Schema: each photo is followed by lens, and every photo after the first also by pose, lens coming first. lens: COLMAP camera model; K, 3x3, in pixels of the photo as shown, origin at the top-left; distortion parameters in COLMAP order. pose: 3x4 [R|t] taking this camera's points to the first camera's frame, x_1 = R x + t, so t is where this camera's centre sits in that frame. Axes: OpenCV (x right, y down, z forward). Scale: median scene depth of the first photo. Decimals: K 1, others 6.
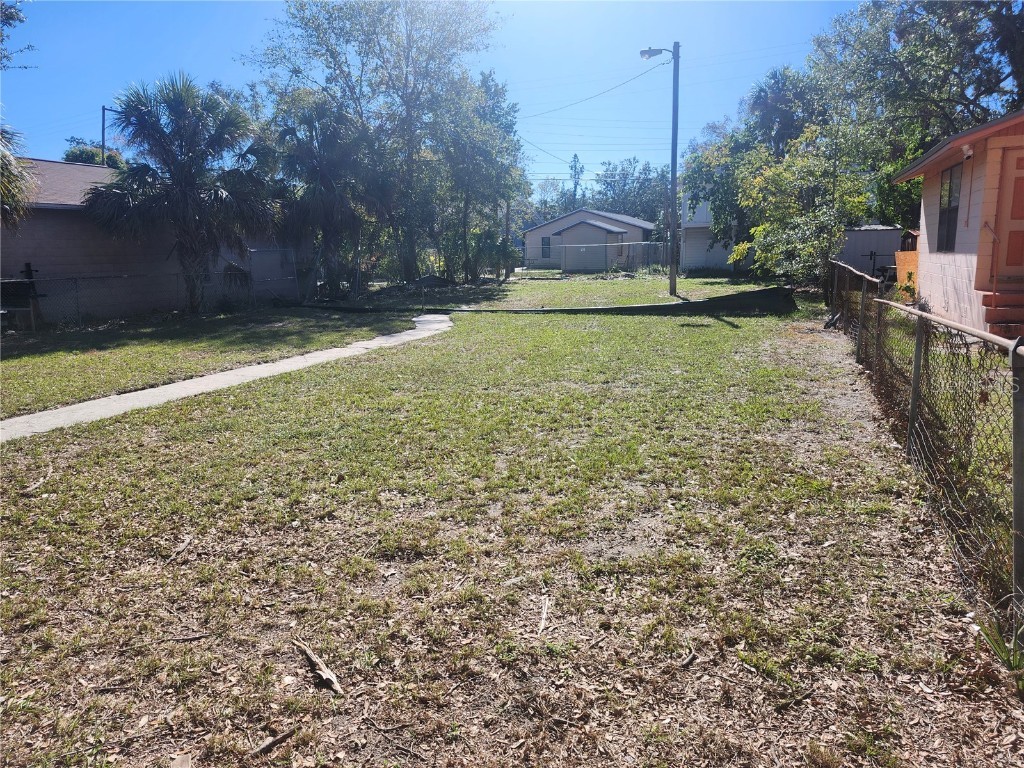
lens RADIAL K [[707.7, 0, 498.2], [0, 707.7, 384.5], [0, 0, 1]] dist [0.070810, -0.073909]
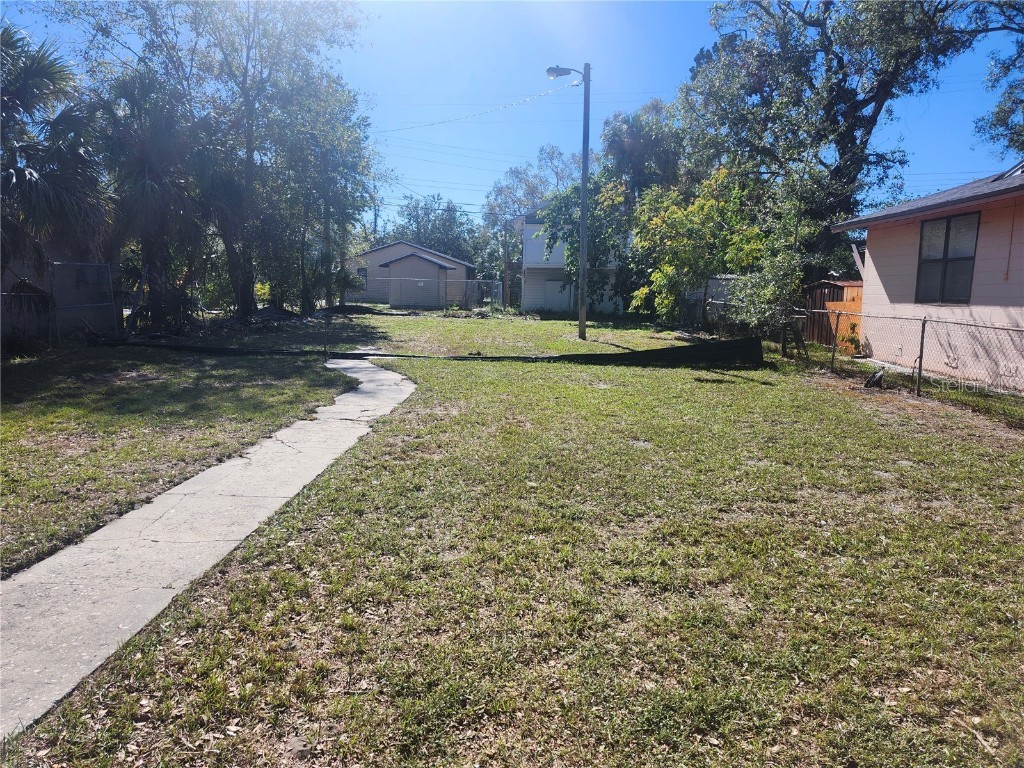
lens RADIAL K [[707.7, 0, 510.8], [0, 707.7, 392.5], [0, 0, 1]] dist [0.070810, -0.073909]
pose [[0.944520, -0.003769, 0.328431, -0.293085], [0.016278, 0.999242, -0.035349, -0.057882], [-0.328049, 0.038734, 0.943866, 0.380992]]
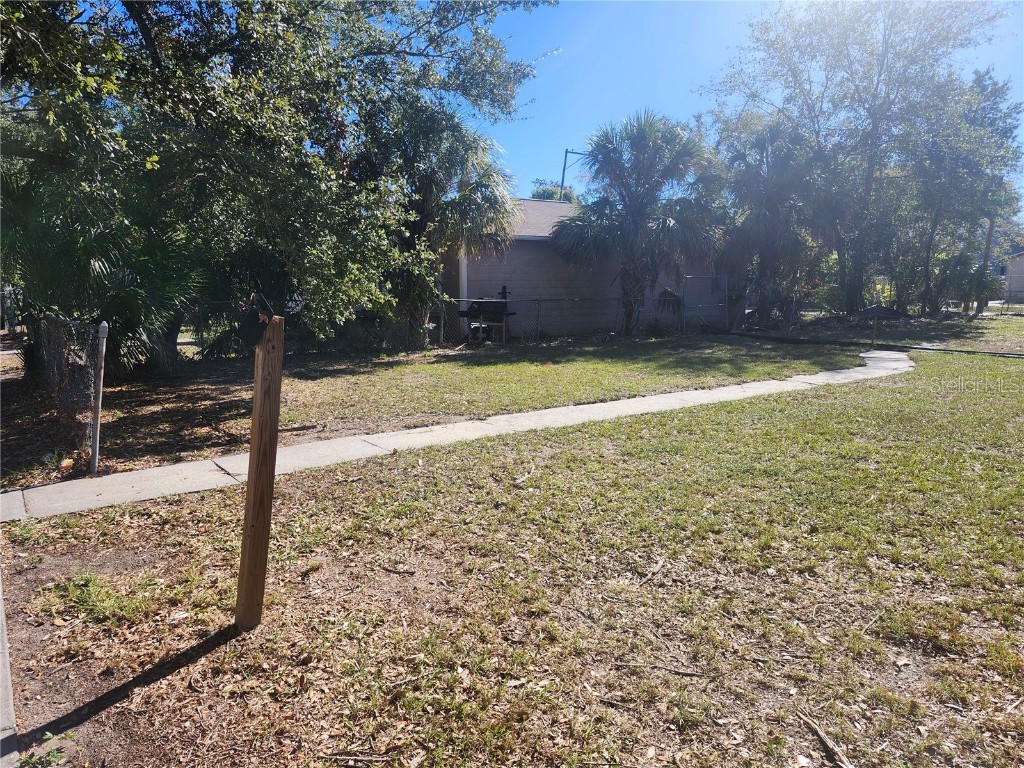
lens RADIAL K [[707.7, 0, 498.3], [0, 707.7, 393.6], [0, 0, 1]] dist [0.070810, -0.073909]
pose [[0.846230, 0.102181, -0.522929, -0.047148], [-0.114941, 0.993339, 0.008098, 0.000562], [0.520273, 0.053253, 0.852338, 0.008742]]
